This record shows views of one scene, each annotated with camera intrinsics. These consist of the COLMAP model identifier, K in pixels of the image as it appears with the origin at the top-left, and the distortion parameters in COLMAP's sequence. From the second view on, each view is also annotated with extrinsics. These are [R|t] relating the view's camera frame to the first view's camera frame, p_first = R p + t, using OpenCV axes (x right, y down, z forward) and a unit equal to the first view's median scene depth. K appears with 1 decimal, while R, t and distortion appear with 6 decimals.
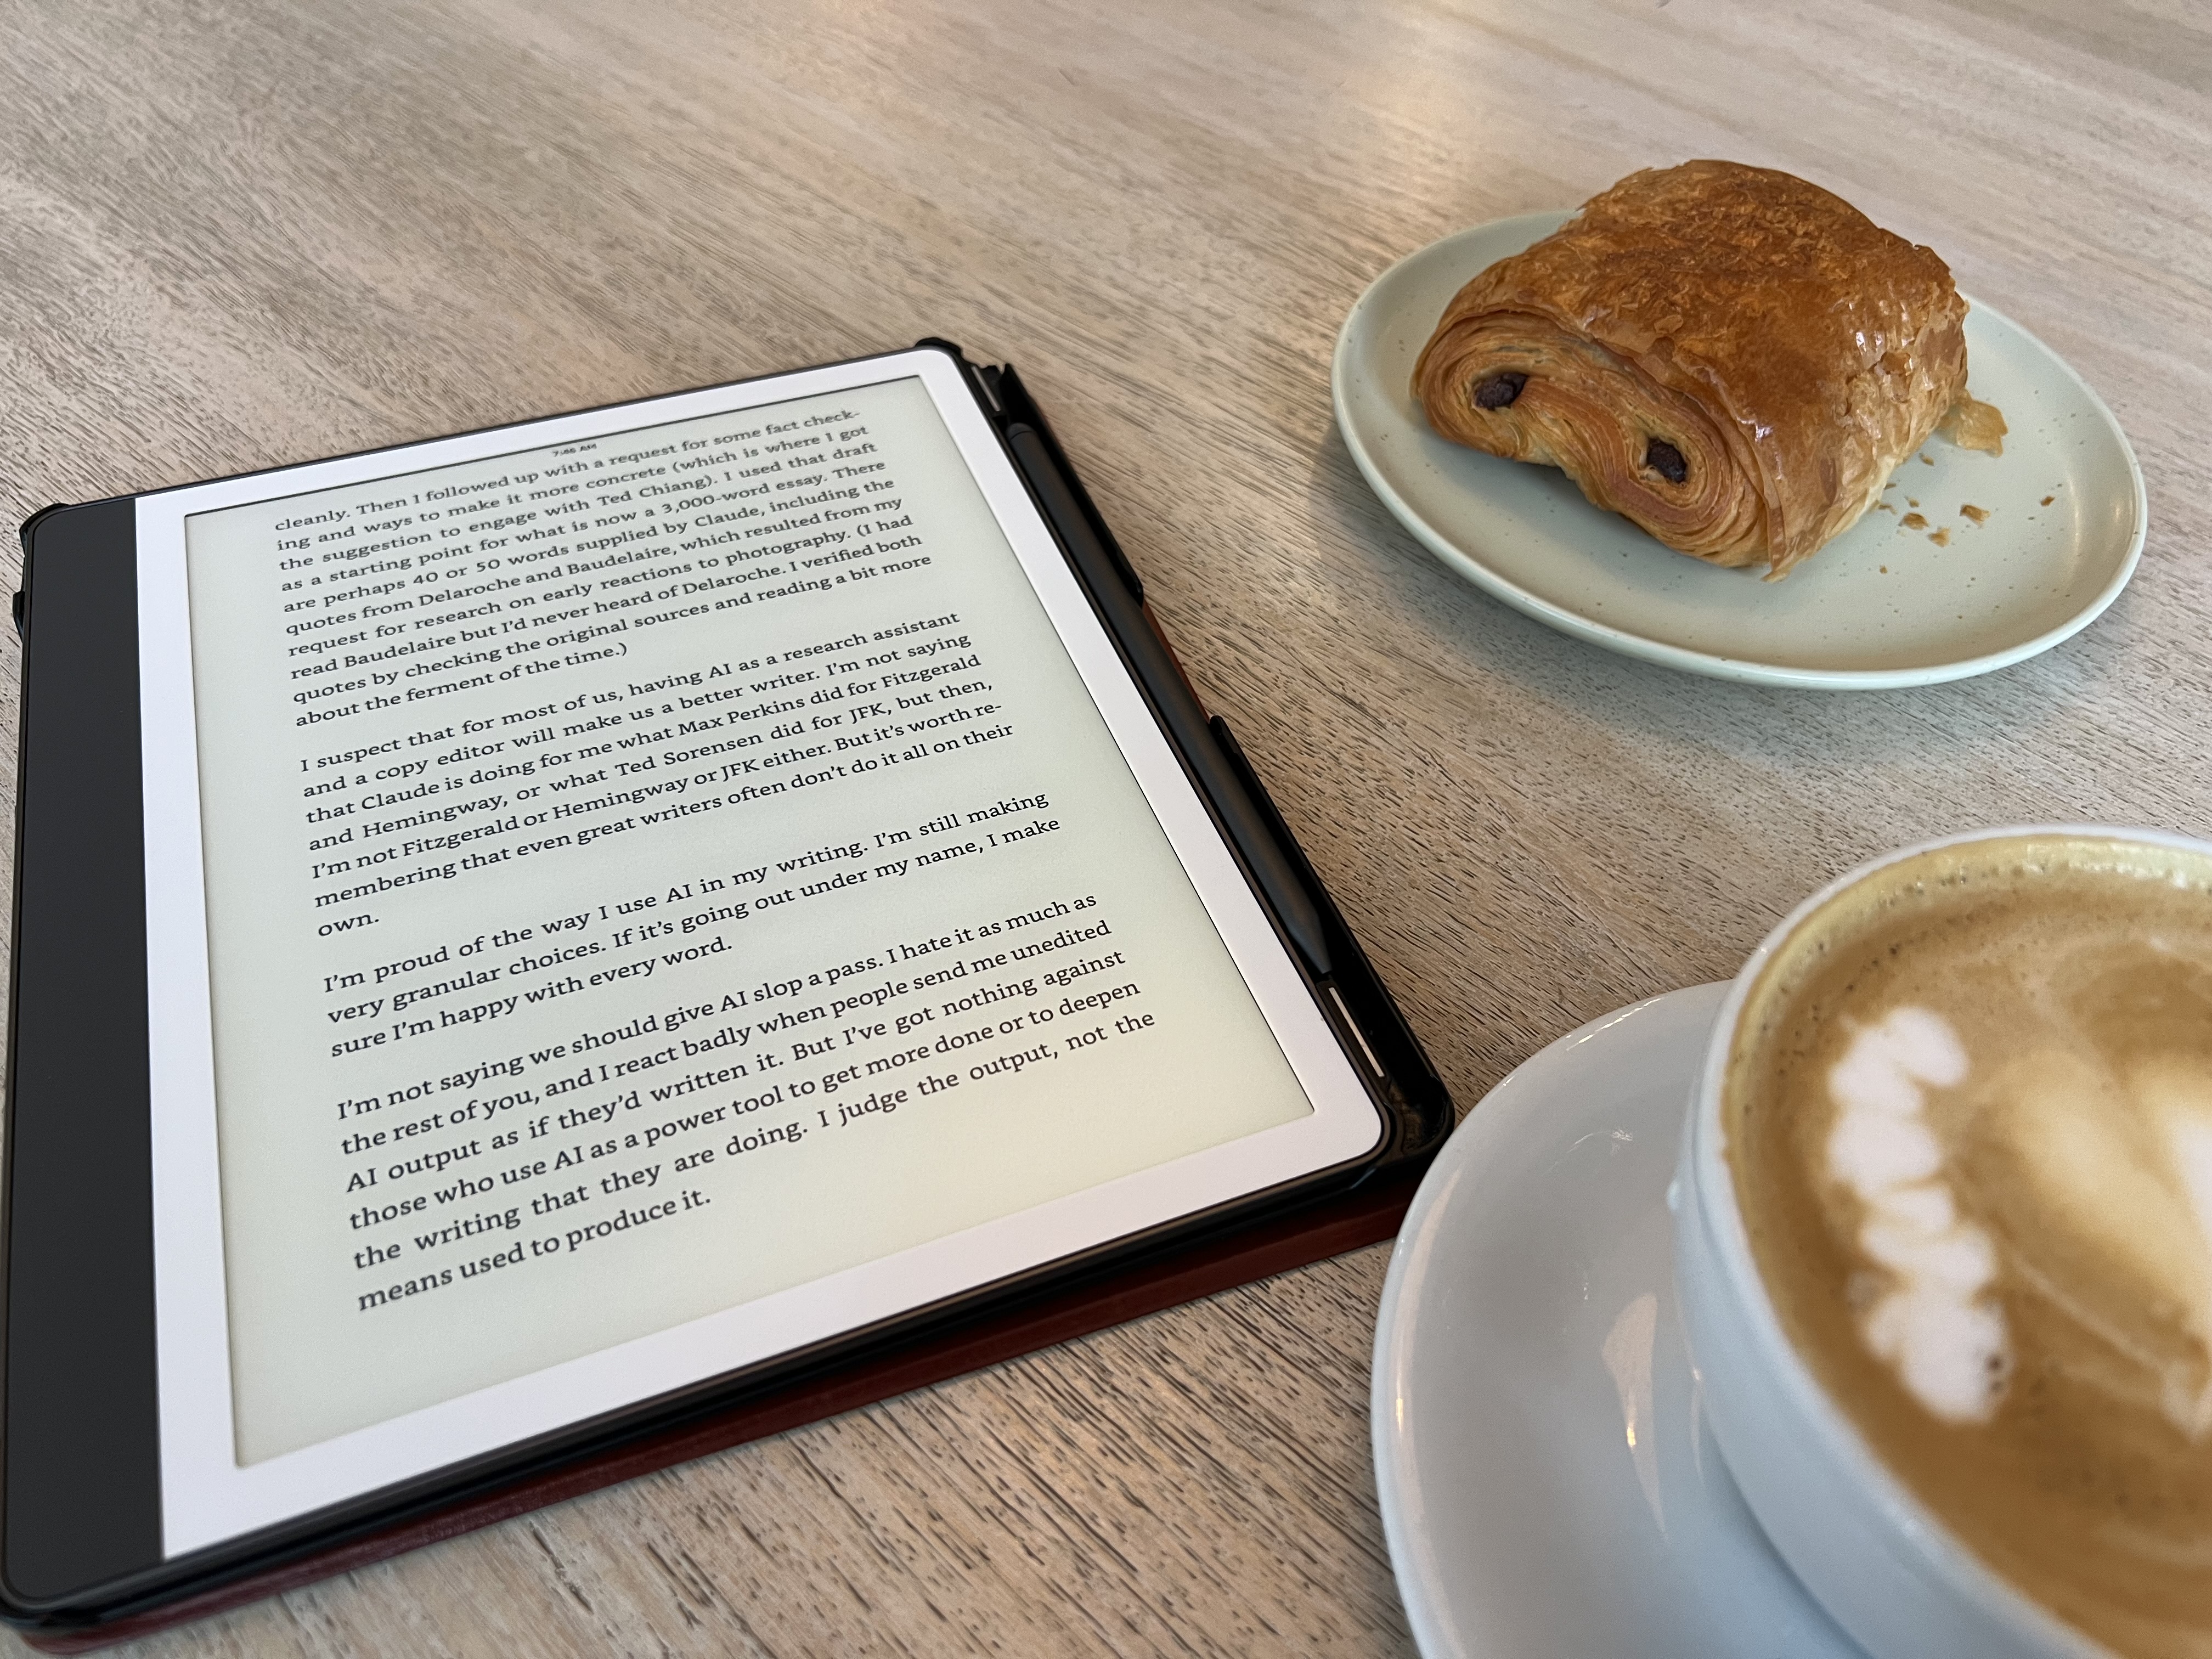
lens RADIAL K [[1663.5, 0, 1088.4], [0, 1663.5, 835.0], [0, 0, 1]] dist [0.024814, -0.043182]
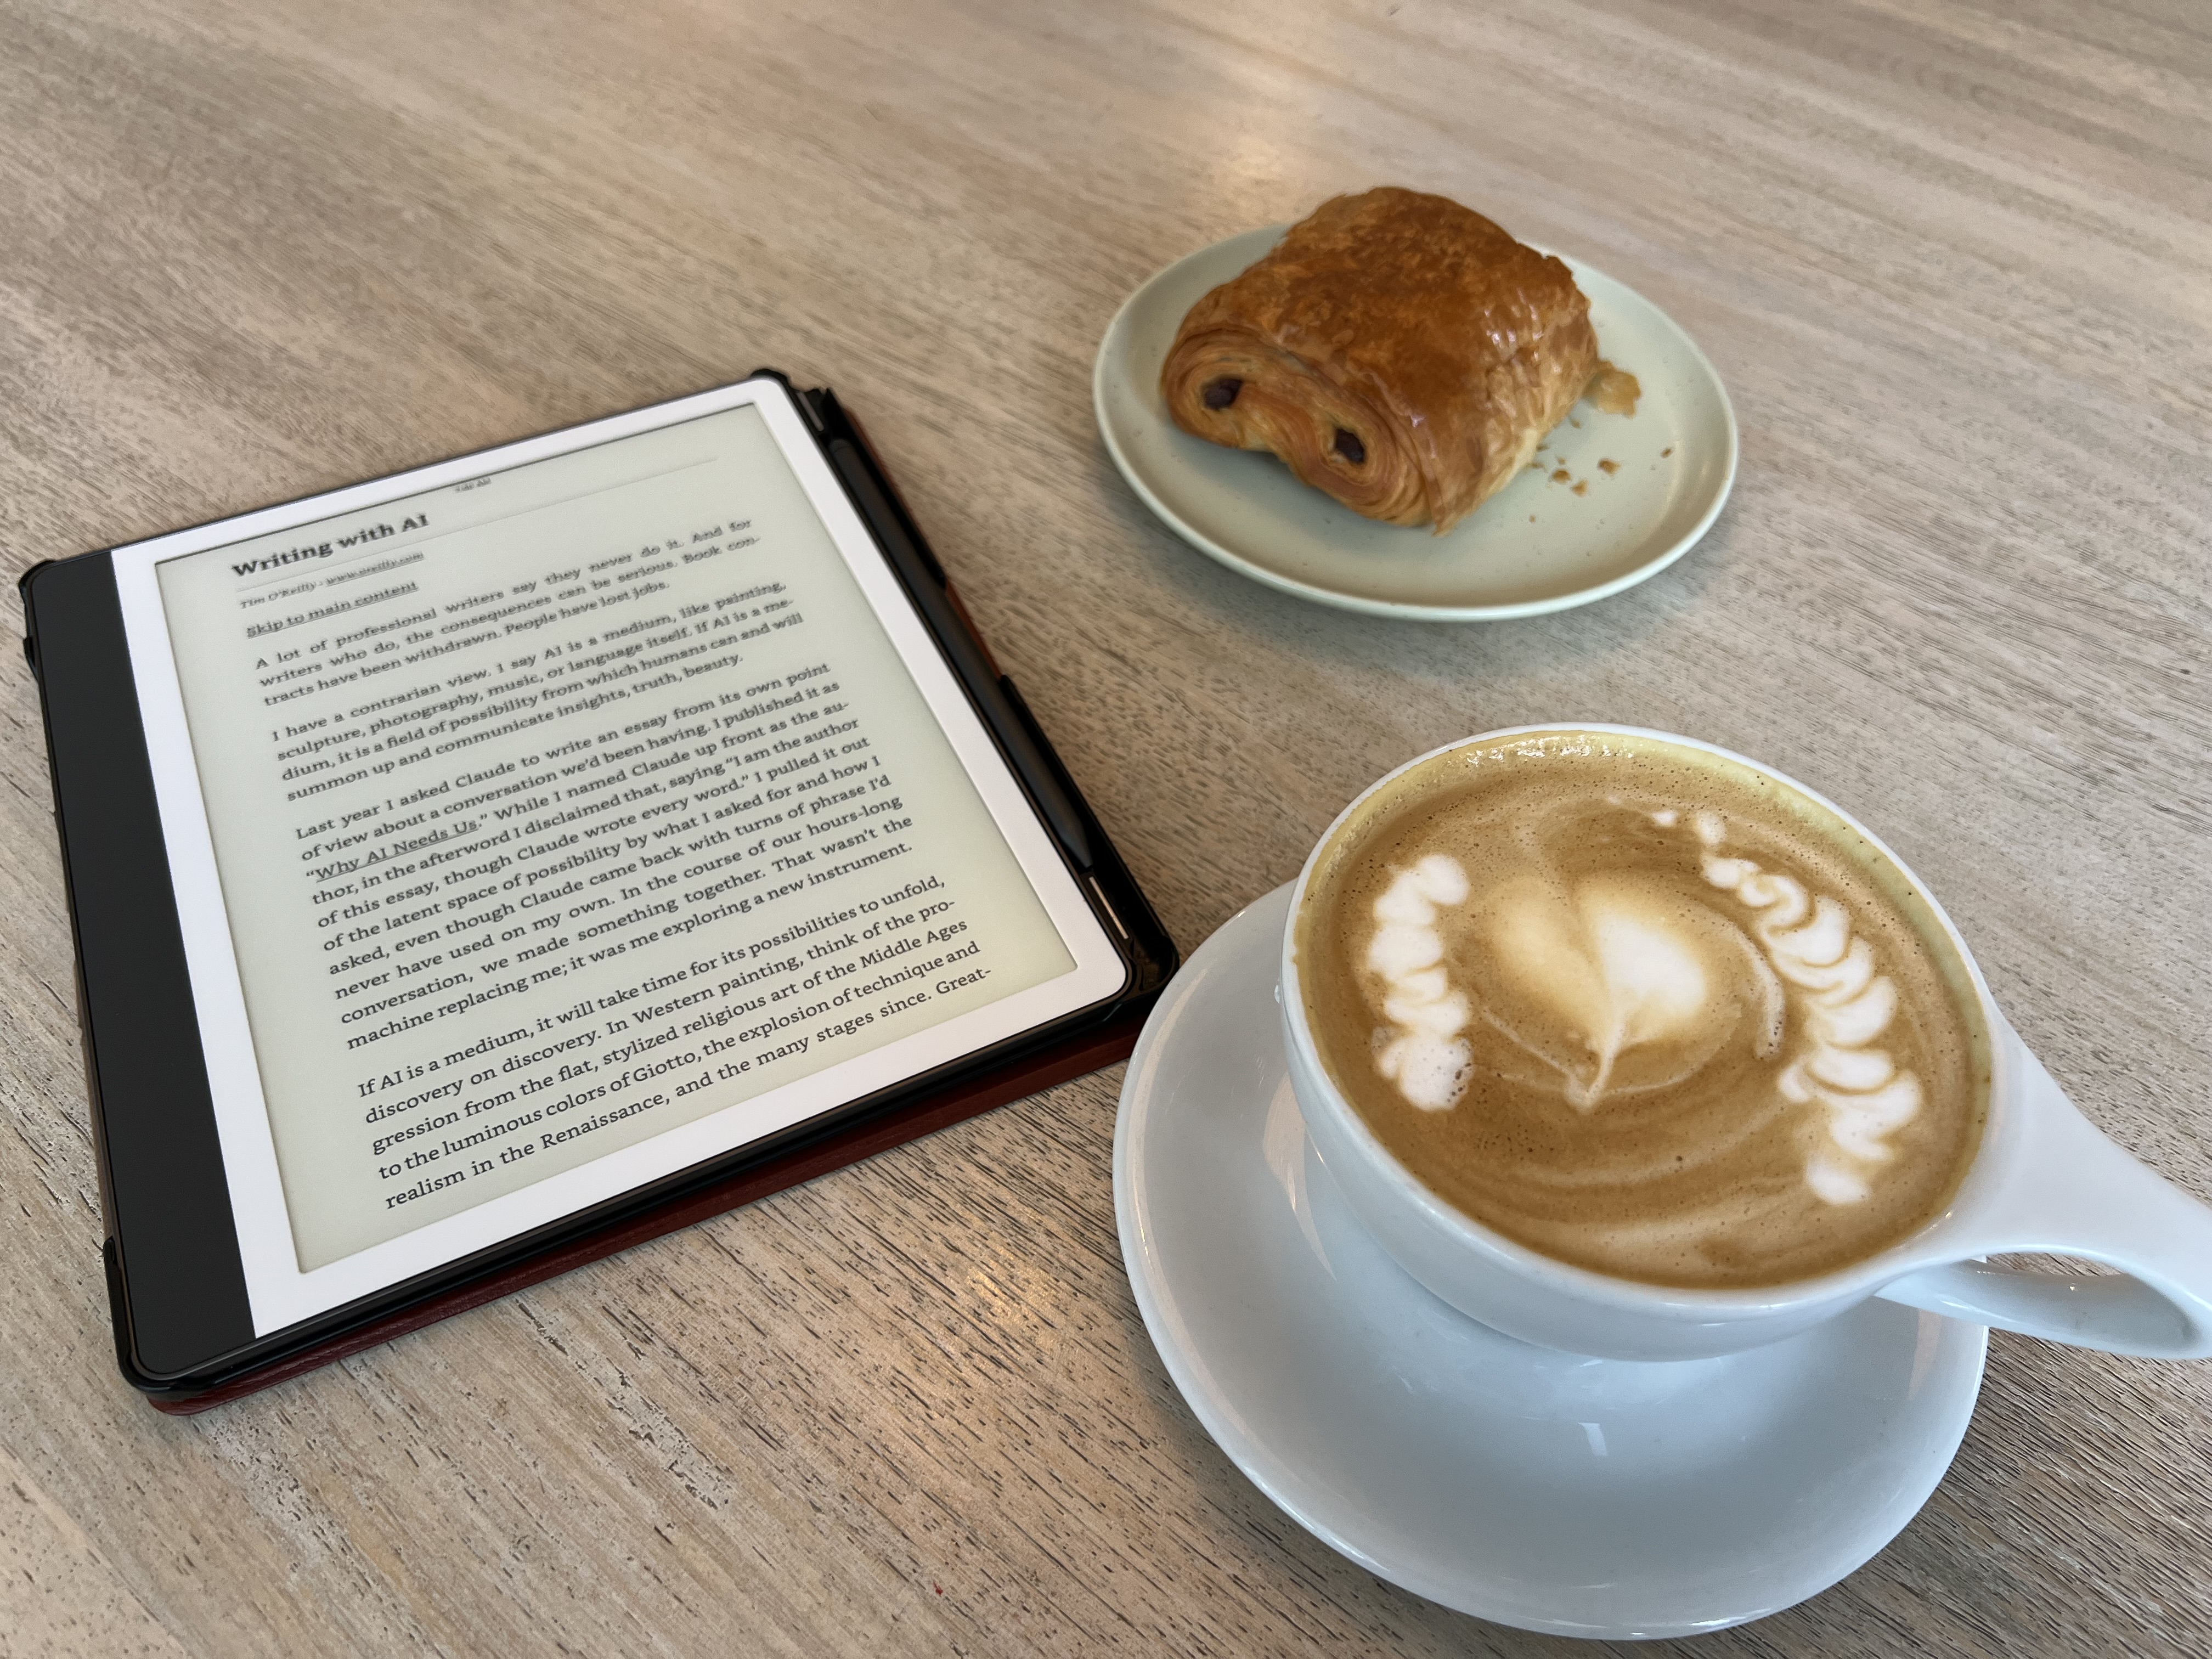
lens RADIAL K [[1663.5, 0, 1080.3], [0, 1663.5, 832.7], [0, 0, 1]] dist [0.024814, -0.043182]
pose [[0.996503, -0.071474, 0.043290, 0.052661], [0.069575, 0.996611, 0.043886, -0.001332], [-0.046280, -0.040721, 0.998098, -0.205585]]
